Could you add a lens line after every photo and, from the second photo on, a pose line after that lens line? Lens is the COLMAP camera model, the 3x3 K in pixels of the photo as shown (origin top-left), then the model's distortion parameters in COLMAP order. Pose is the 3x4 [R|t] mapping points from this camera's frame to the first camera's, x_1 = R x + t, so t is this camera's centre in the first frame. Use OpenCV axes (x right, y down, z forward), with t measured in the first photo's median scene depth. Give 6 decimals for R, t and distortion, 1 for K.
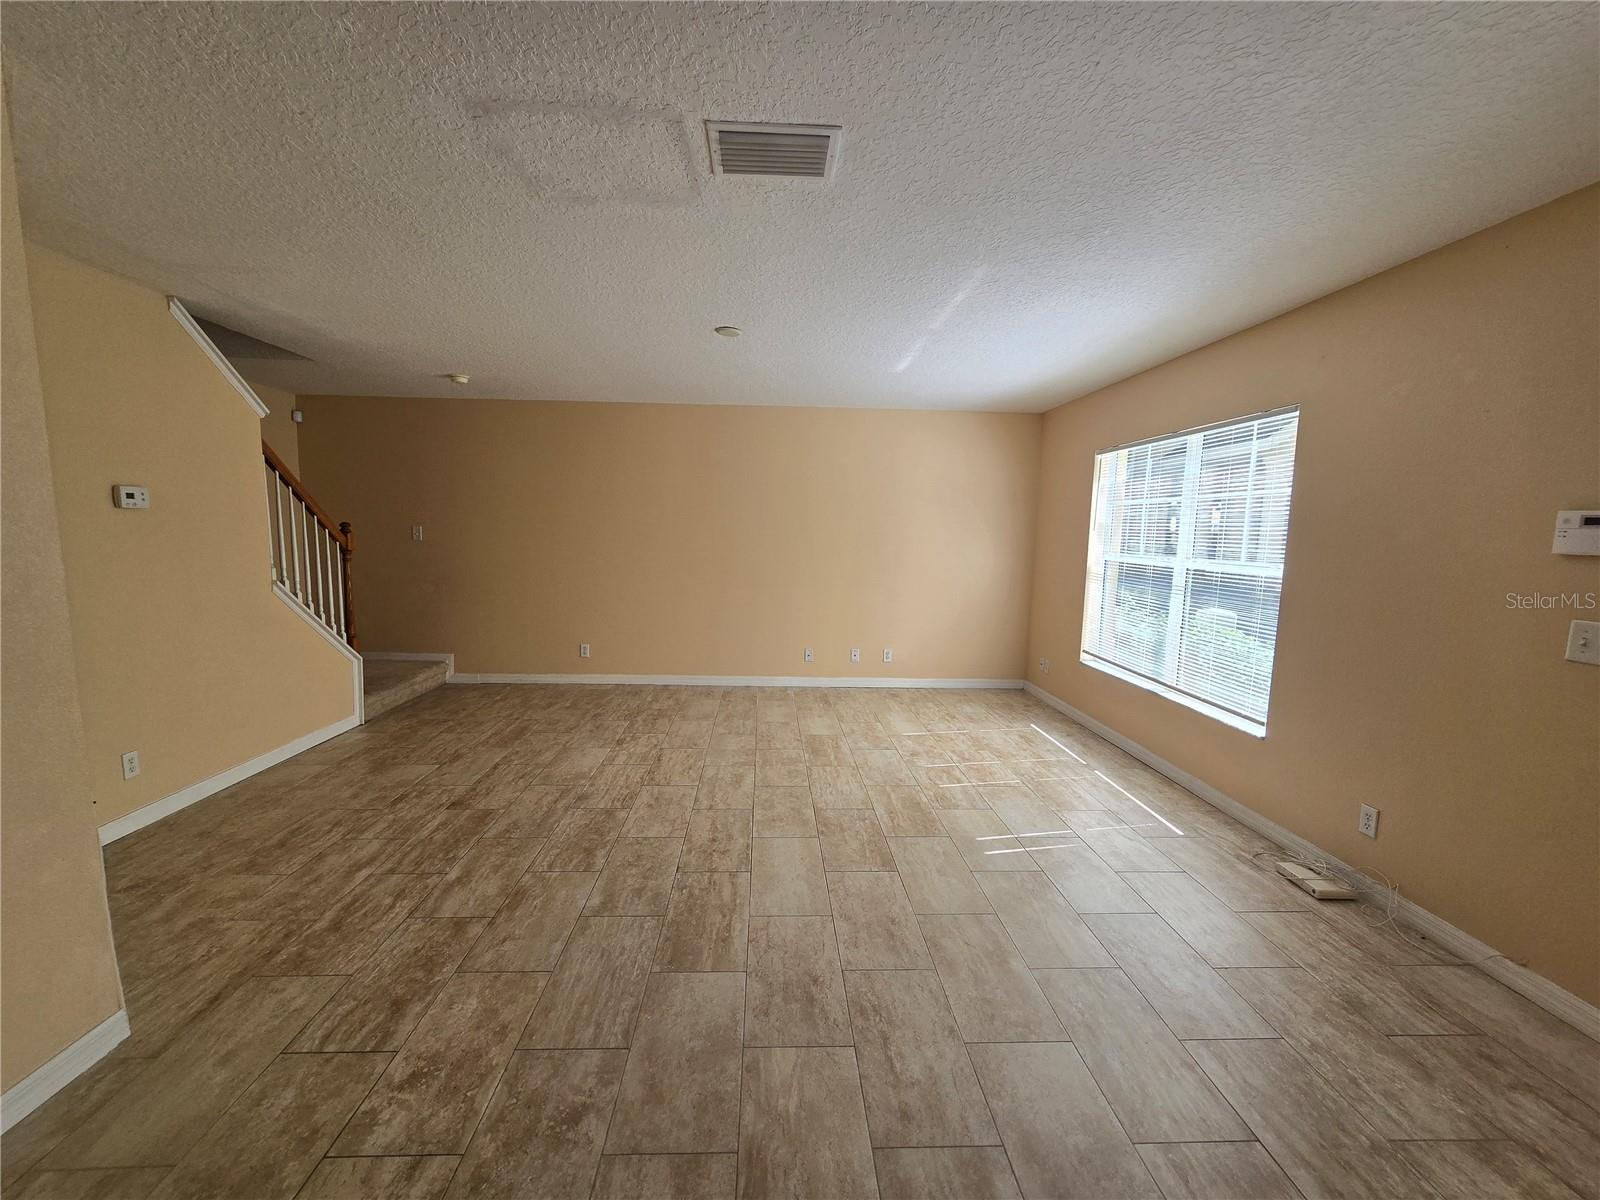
lens RADIAL K [[654.1, 0, 783.9], [0, 654.1, 609.1], [0, 0, 1]] dist [-0.001829, 0.001144]
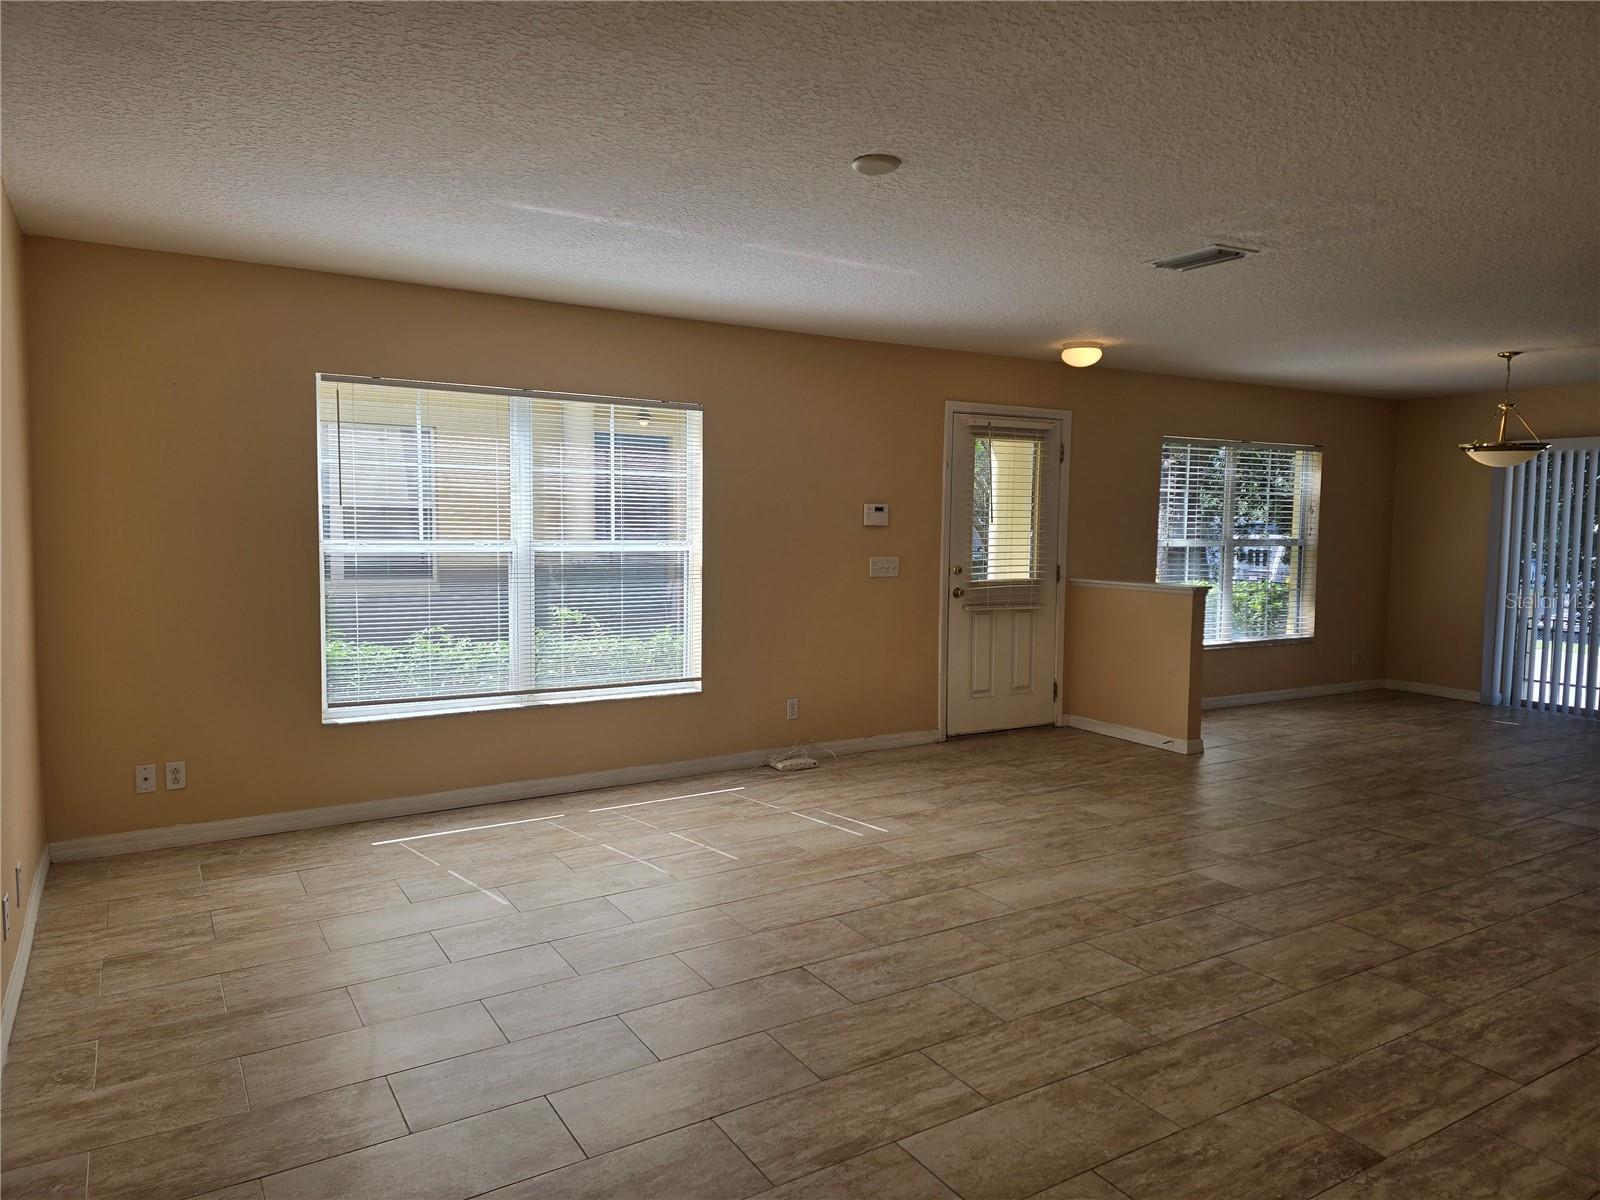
lens RADIAL K [[1091.6, 0, 810.5], [0, 1091.6, 595.2], [0, 0, 1]] dist [0.060573, -0.044482]
pose [[-0.505380, -0.088763, 0.858319, -1.096256], [0.082255, 0.985210, 0.150317, -0.266187], [-0.858968, 0.146568, -0.490604, 1.931310]]
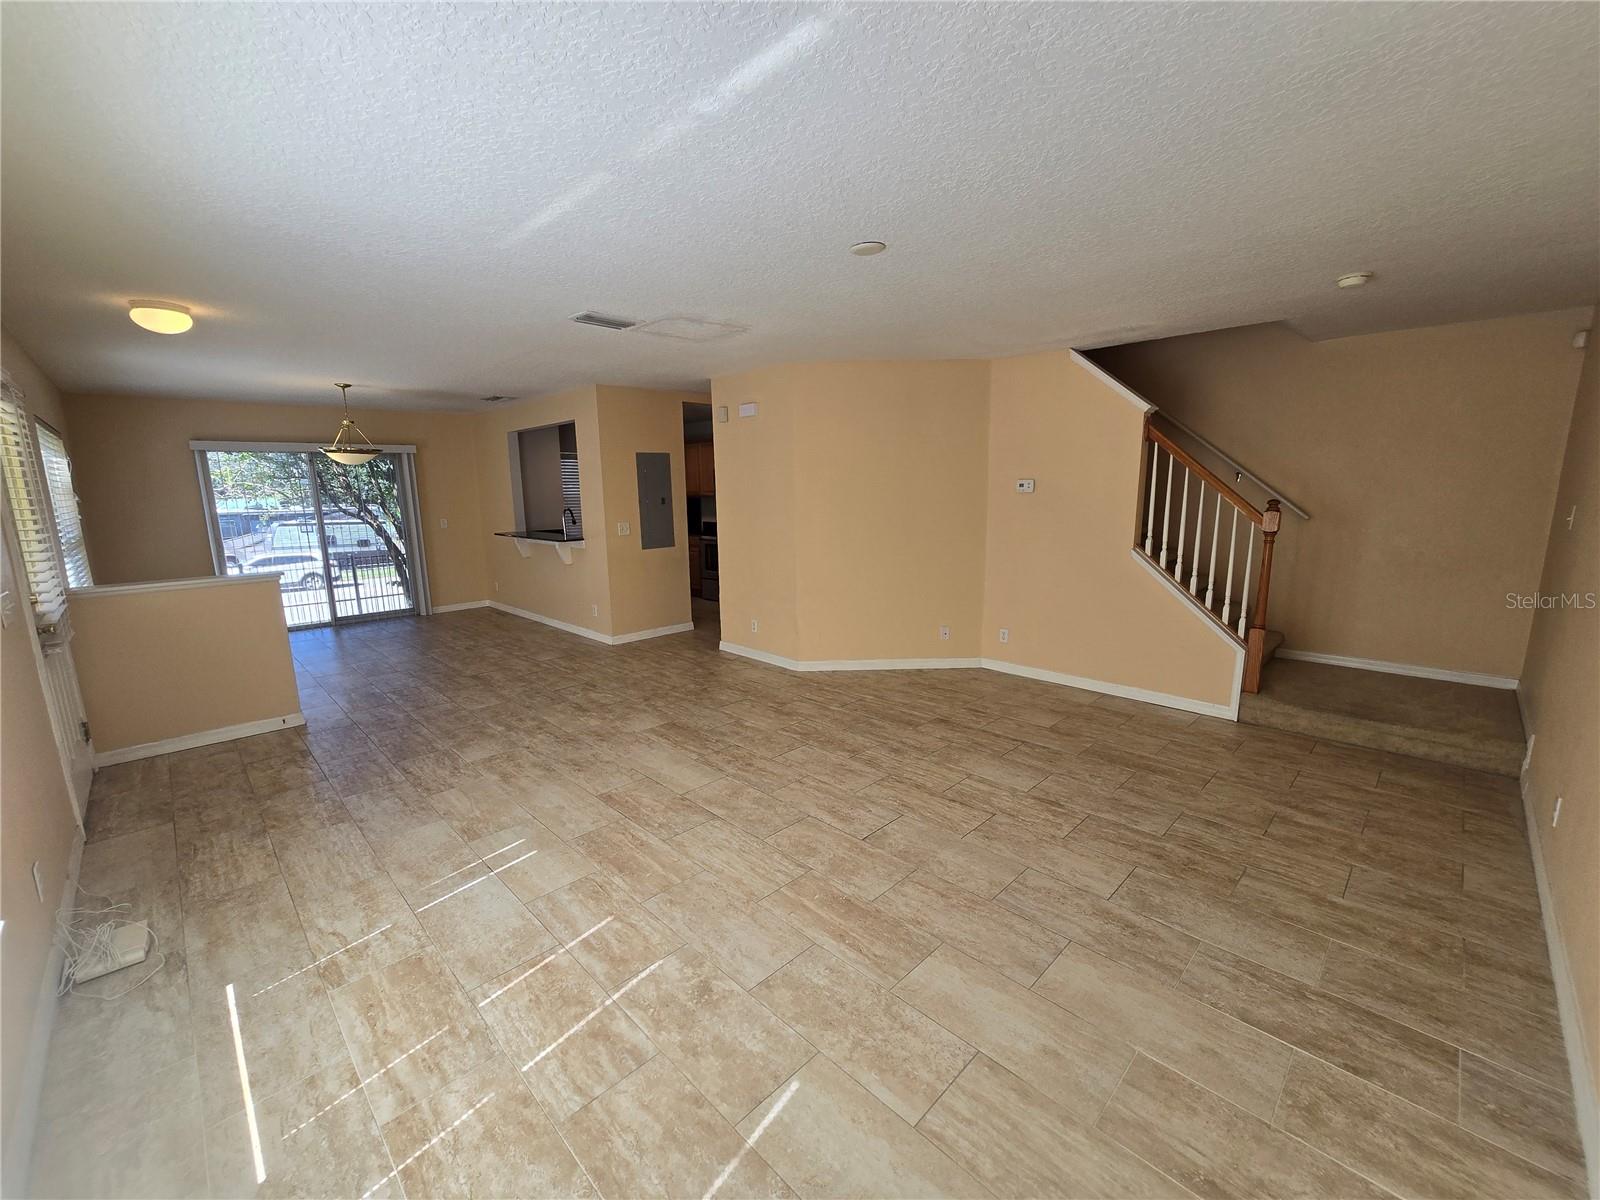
lens RADIAL K [[654.1, 0, 809.8], [0, 654.1, 605.0], [0, 0, 1]] dist [-0.001829, 0.001144]
pose [[-0.719031, 0.117743, -0.684931, 0.653483], [-0.082486, 0.964119, 0.252330, -0.271626], [0.690065, 0.237930, -0.683520, 1.947677]]
